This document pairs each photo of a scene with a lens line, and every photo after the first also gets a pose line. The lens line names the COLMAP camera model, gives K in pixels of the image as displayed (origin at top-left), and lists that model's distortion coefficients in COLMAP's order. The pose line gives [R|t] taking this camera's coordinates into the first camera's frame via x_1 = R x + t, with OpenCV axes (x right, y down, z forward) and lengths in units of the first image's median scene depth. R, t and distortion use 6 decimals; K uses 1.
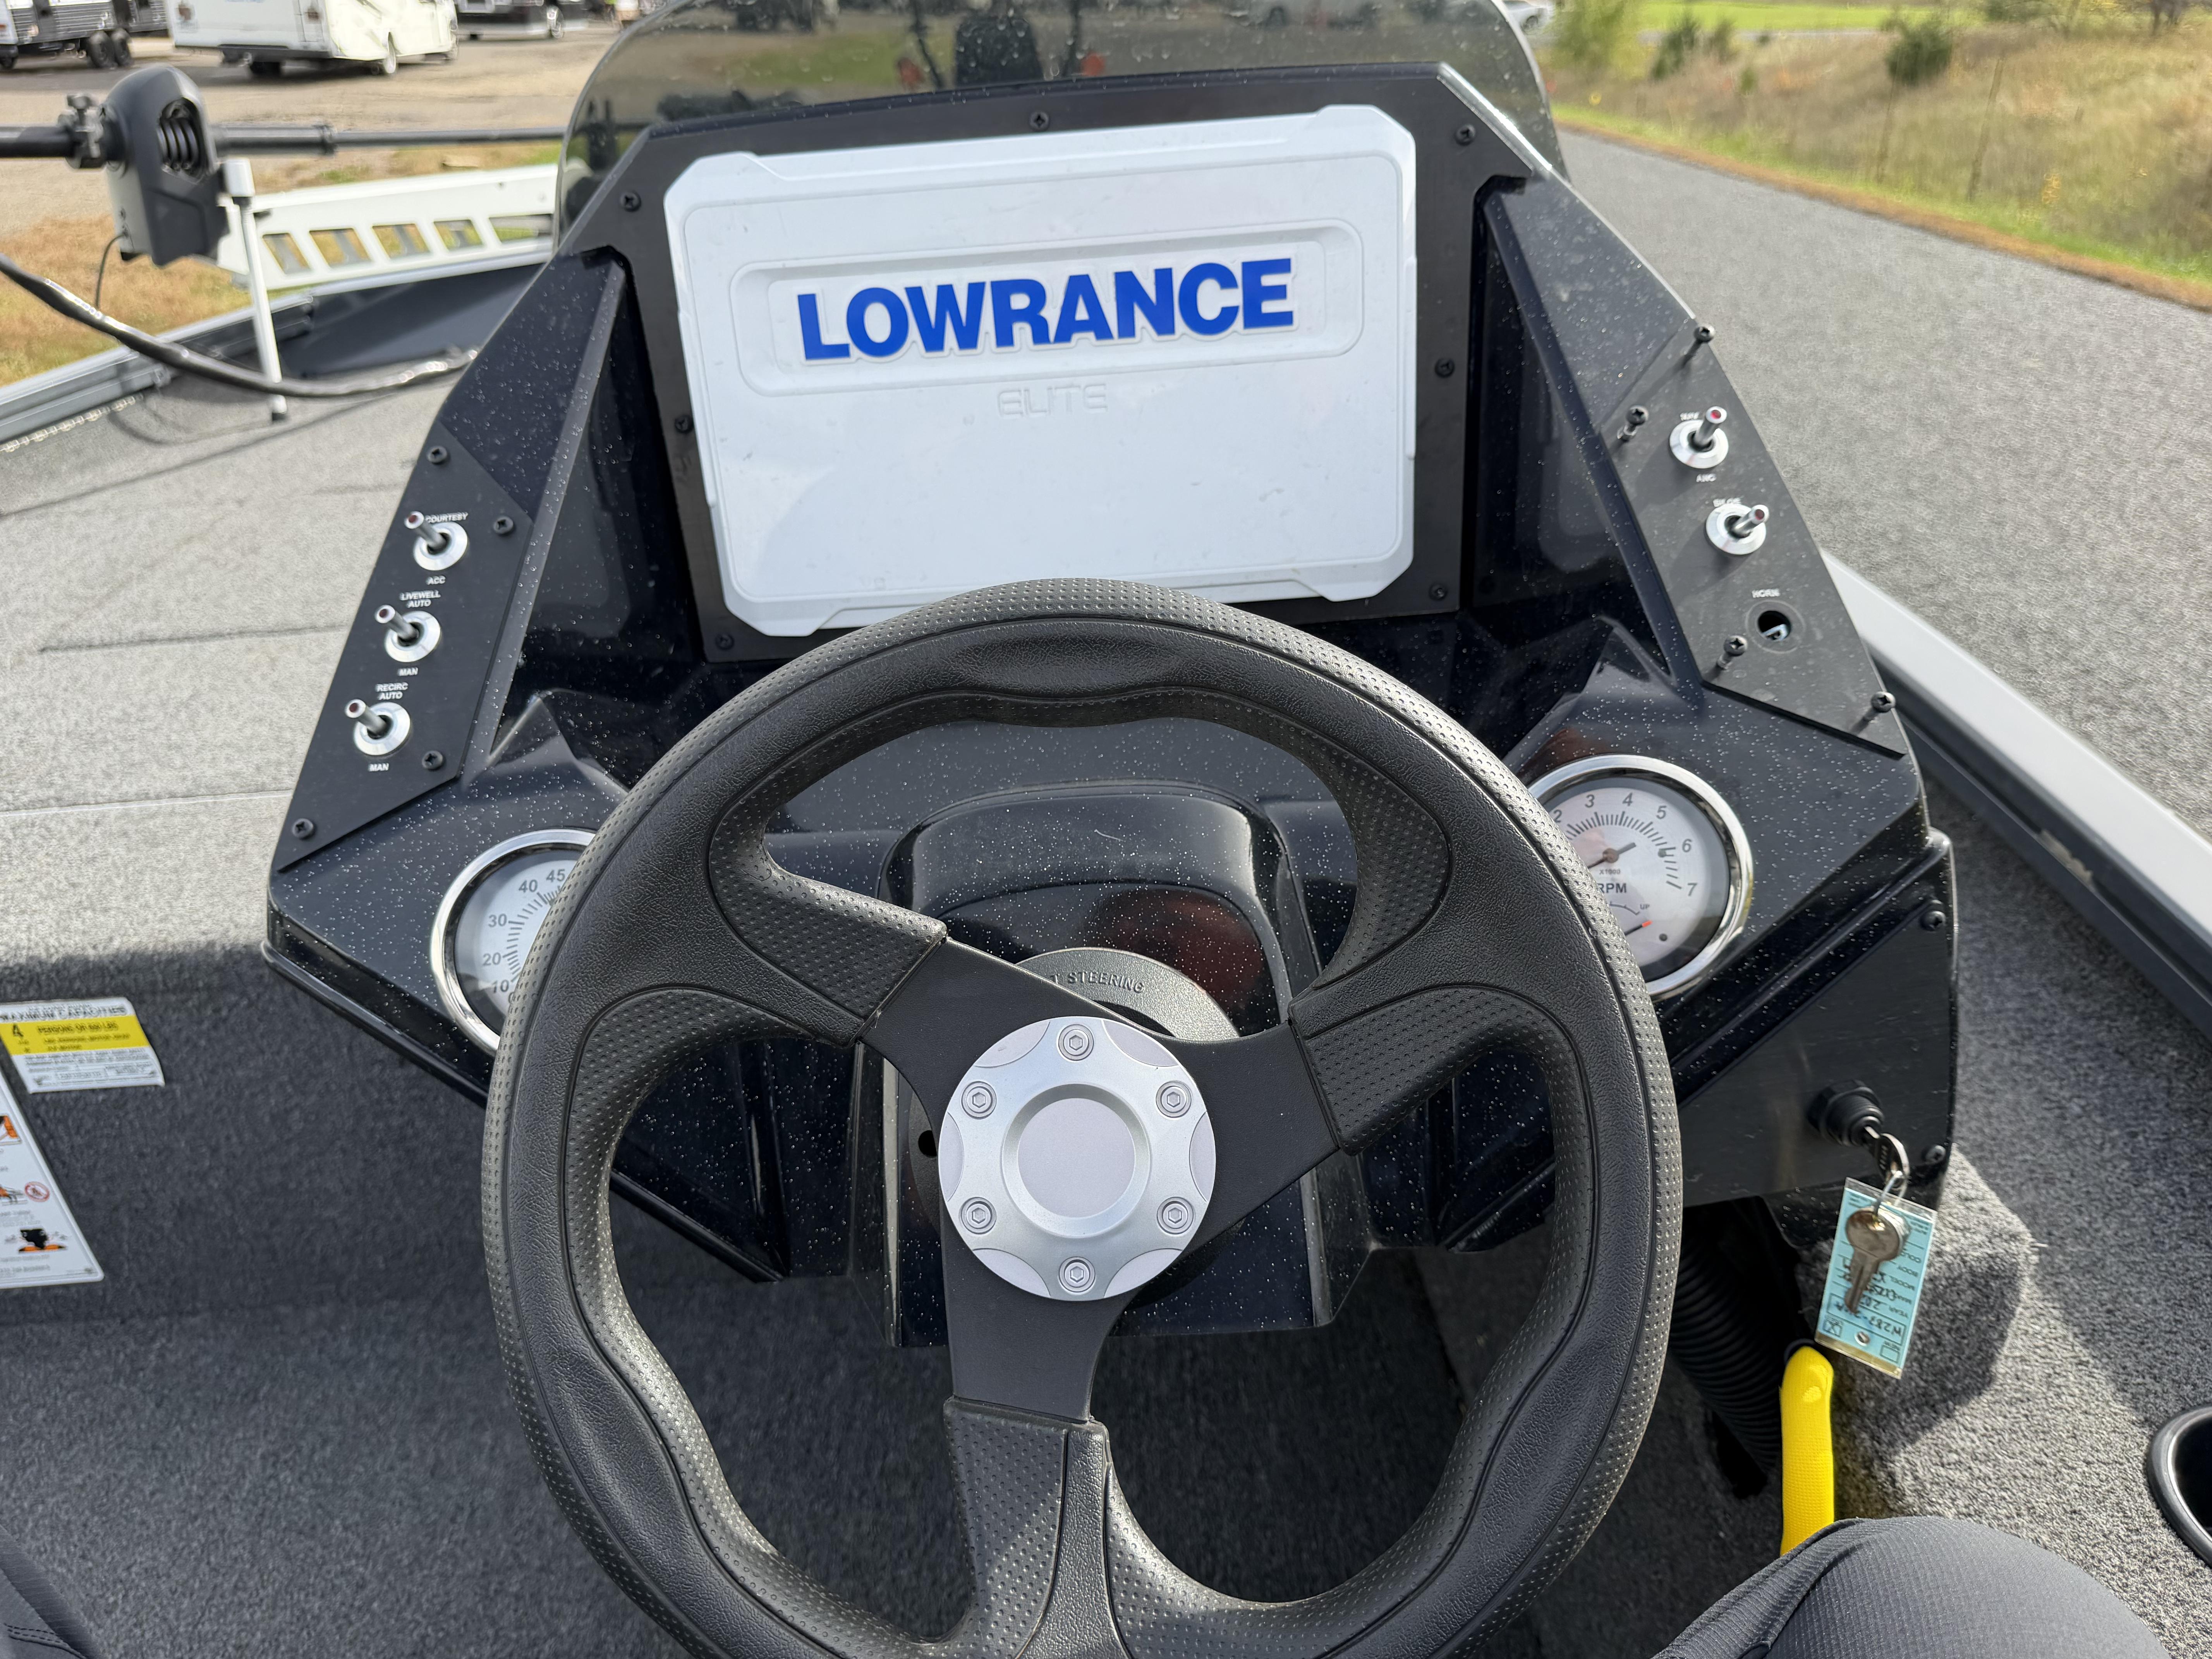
lens RADIAL K [[1616.8, 0, 1094.8], [0, 1616.8, 822.5], [0, 0, 1]] dist [0.075712, -0.111534]
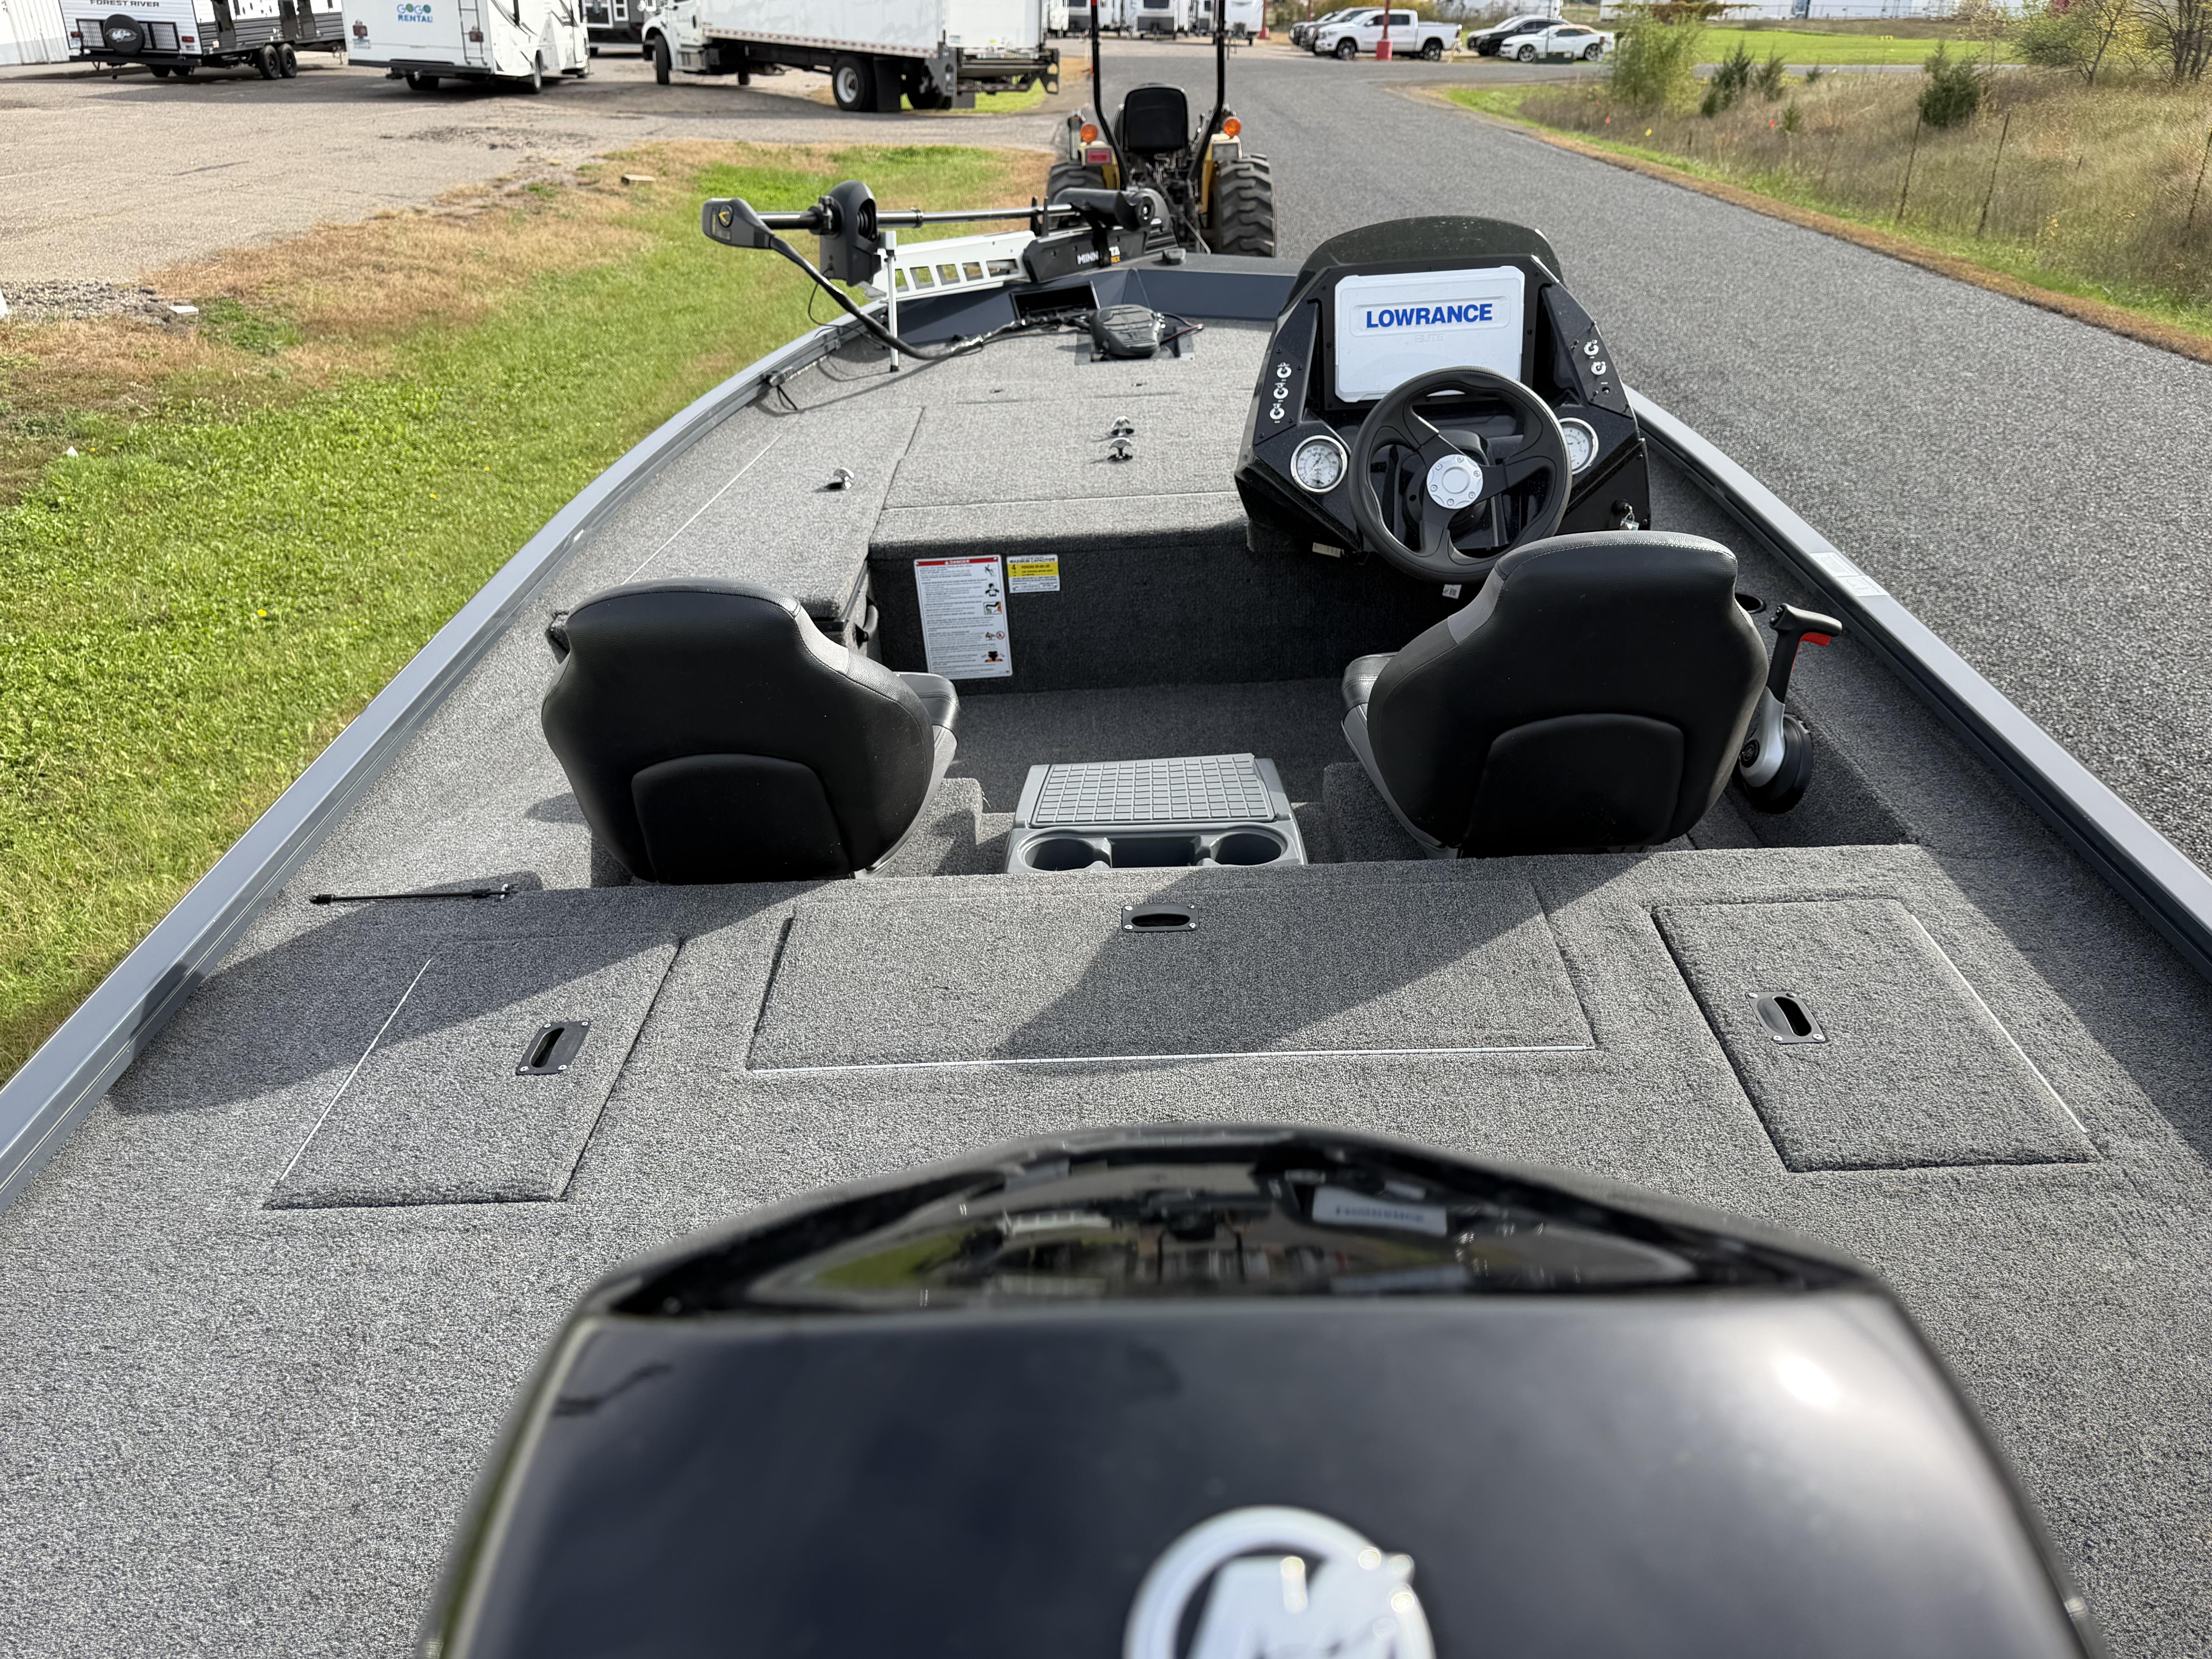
lens RADIAL K [[1588.2, 0, 1122.9], [0, 1588.2, 824.6], [0, 0, 1]] dist [0.103423, -0.144554]
pose [[0.999648, 0.023406, -0.012465, -0.219934], [-0.023422, 0.999725, -0.001114, 0.298248], [0.012436, 0.001406, 0.999922, -0.920182]]
